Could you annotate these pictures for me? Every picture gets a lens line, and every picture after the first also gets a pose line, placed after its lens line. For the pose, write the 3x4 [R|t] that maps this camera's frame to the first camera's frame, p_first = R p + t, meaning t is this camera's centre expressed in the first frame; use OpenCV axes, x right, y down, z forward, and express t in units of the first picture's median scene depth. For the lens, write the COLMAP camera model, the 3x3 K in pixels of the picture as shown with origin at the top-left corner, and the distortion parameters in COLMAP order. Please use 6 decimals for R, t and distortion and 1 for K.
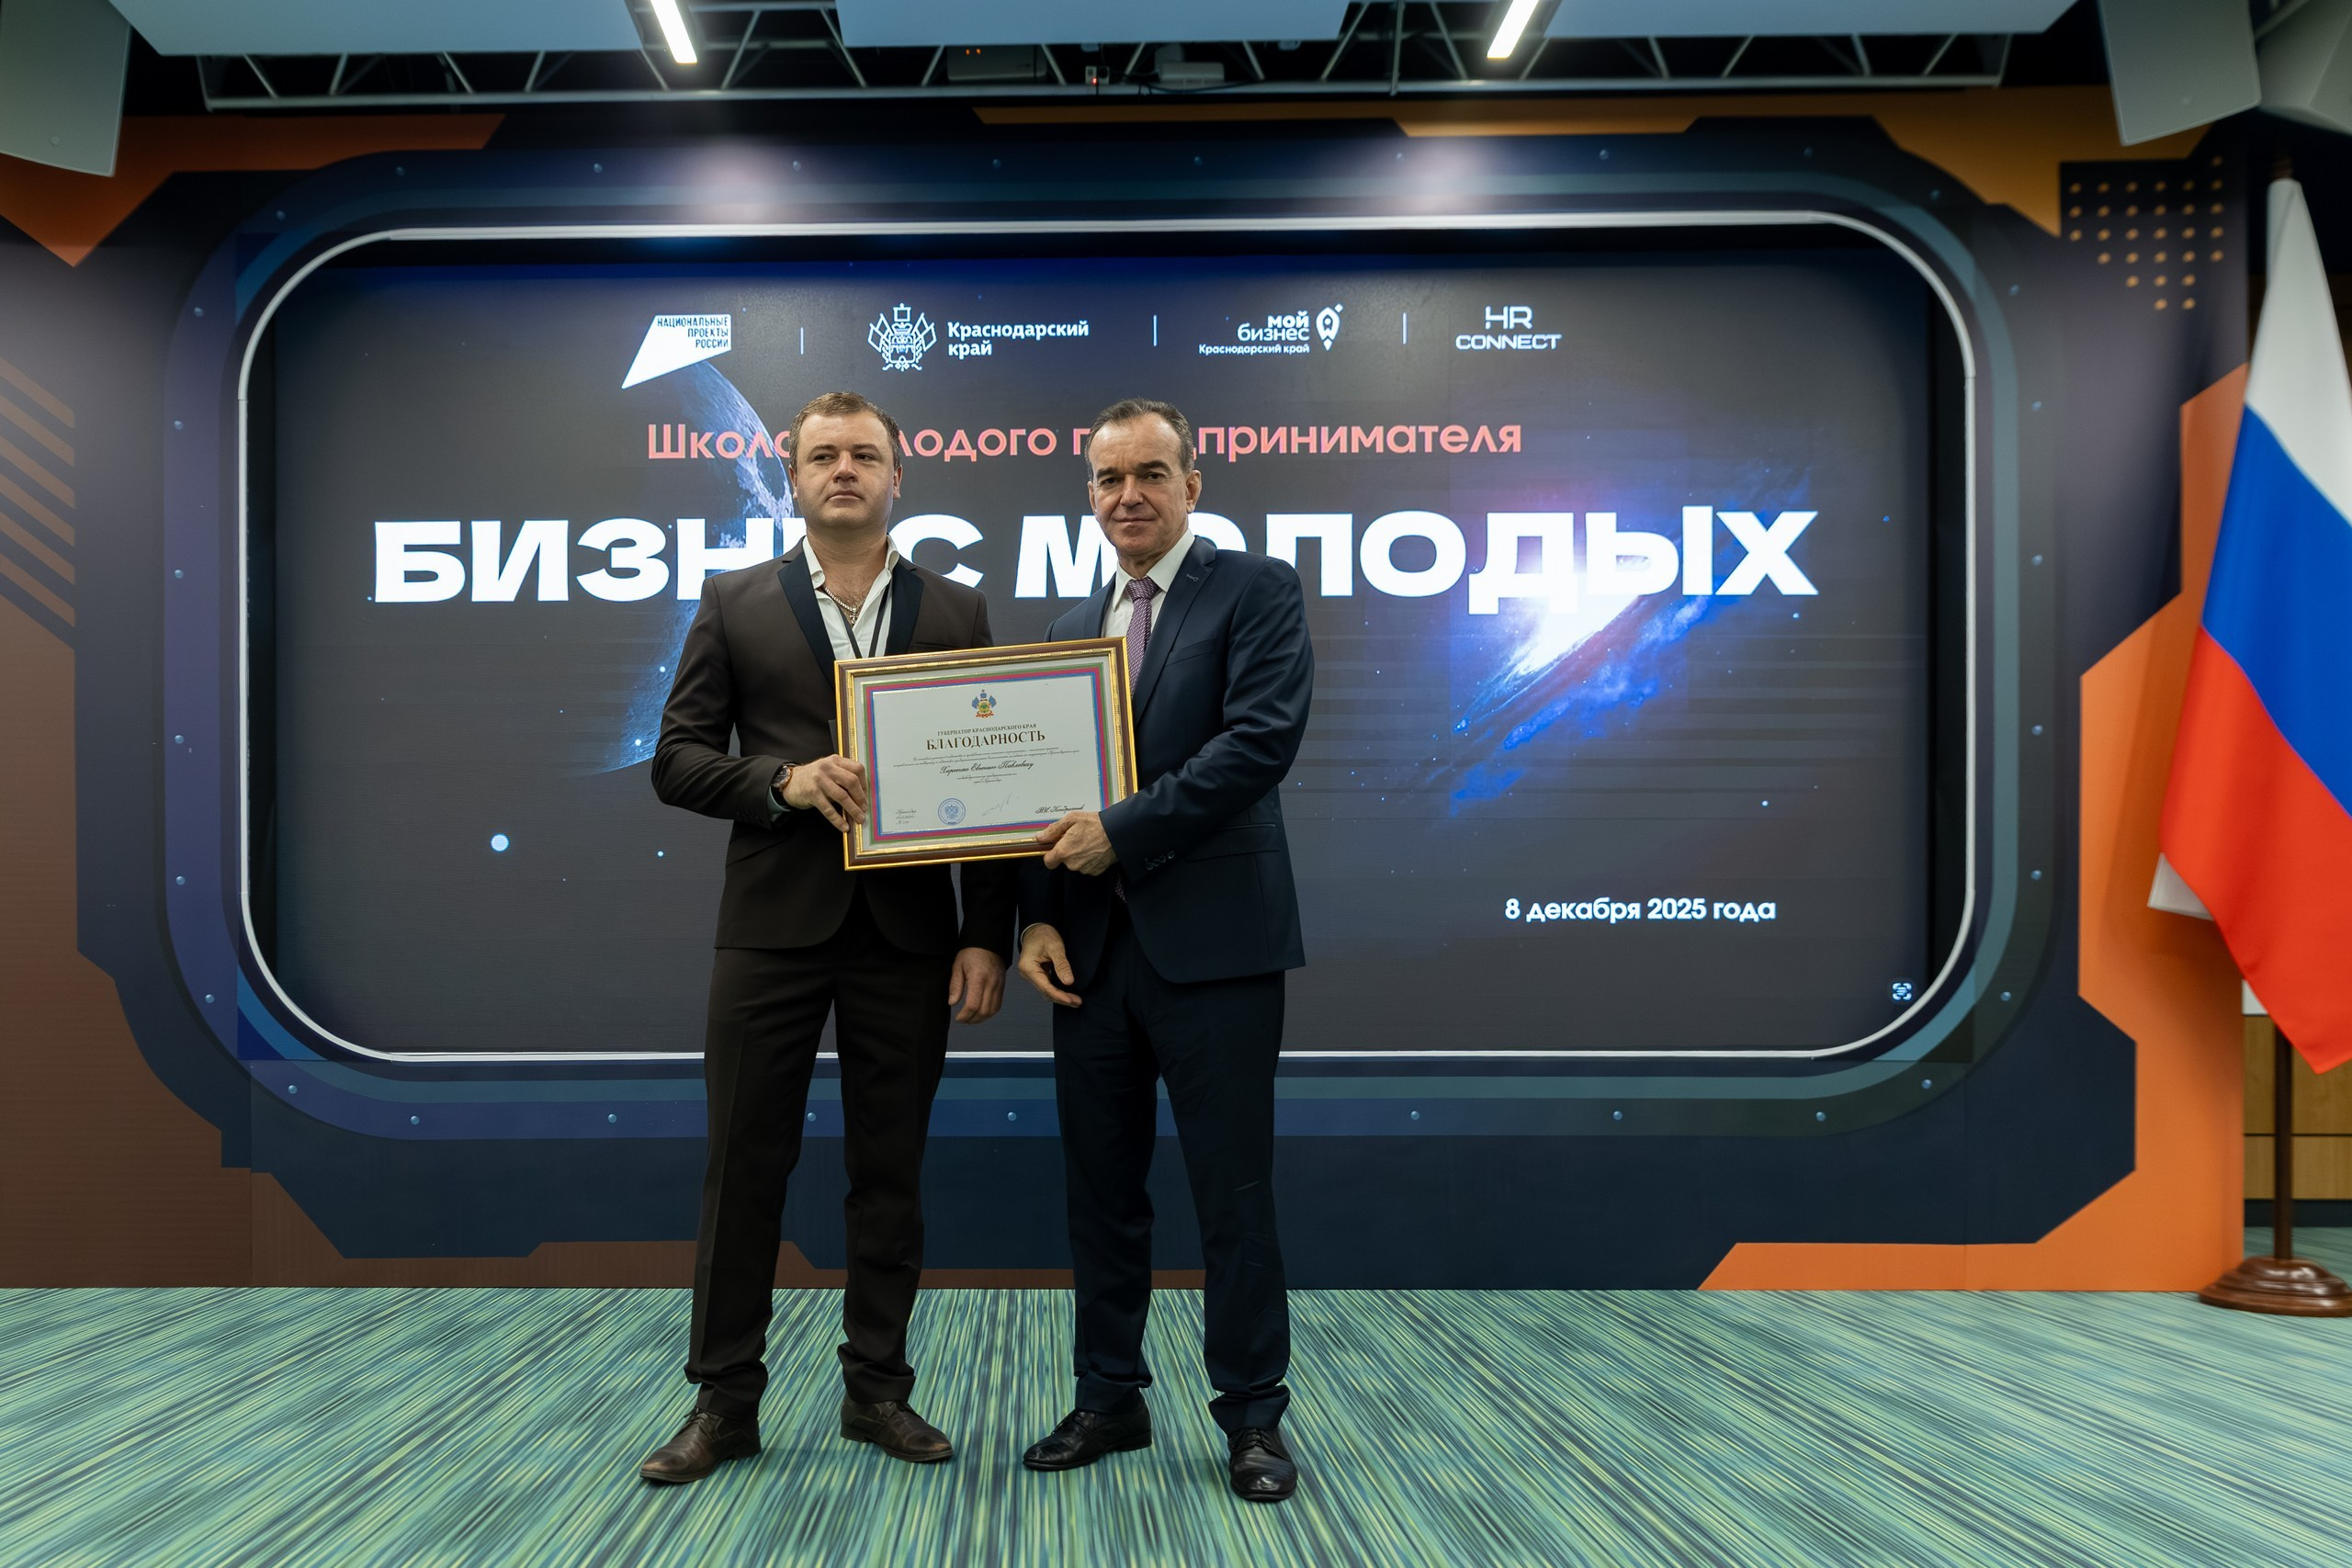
lens RADIAL K [[2056.7, 0, 909.8], [0, 2056.7, 978.5], [0, 0, 1]] dist [-0.009921, 0.003267]
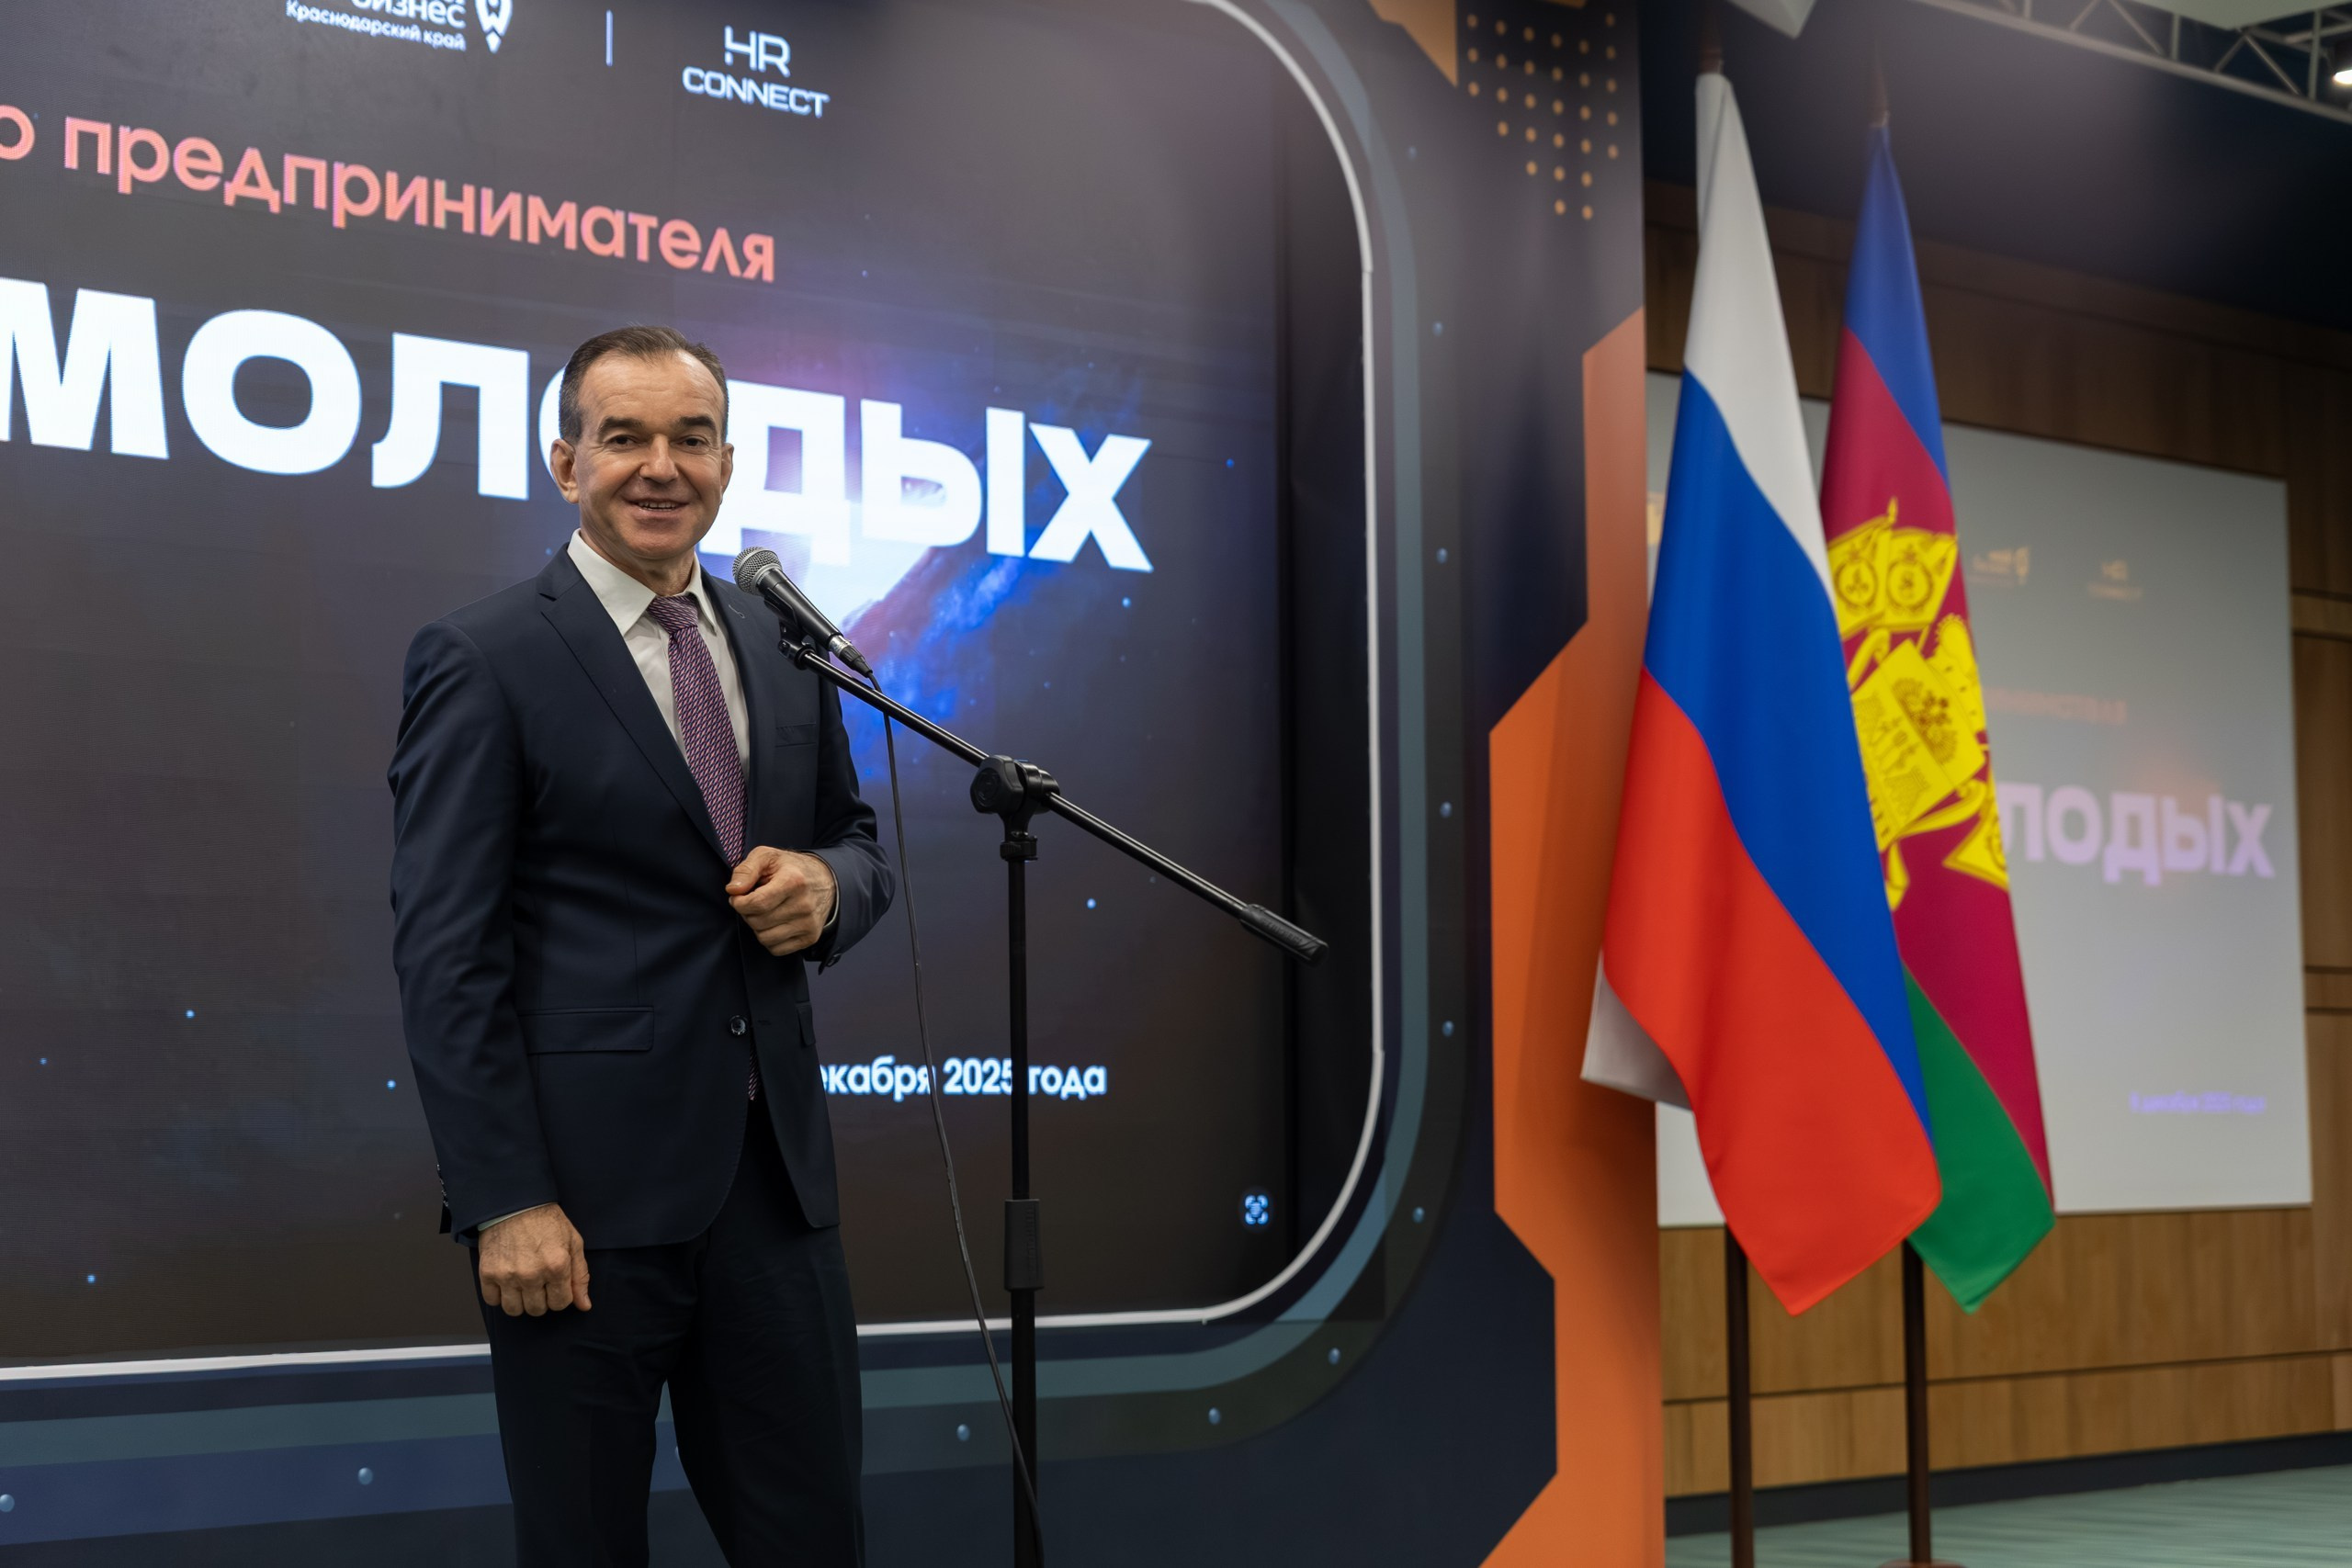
lens RADIAL K [[4628.0, 0, 1514.2], [0, 4628.0, 669.9], [0, 0, 1]] dist [0.005475, -0.008345]
pose [[0.656267, 0.070312, 0.751246, -0.534968], [0.021346, 0.993520, -0.111635, 0.001816], [-0.754227, 0.089298, 0.650513, 0.004843]]
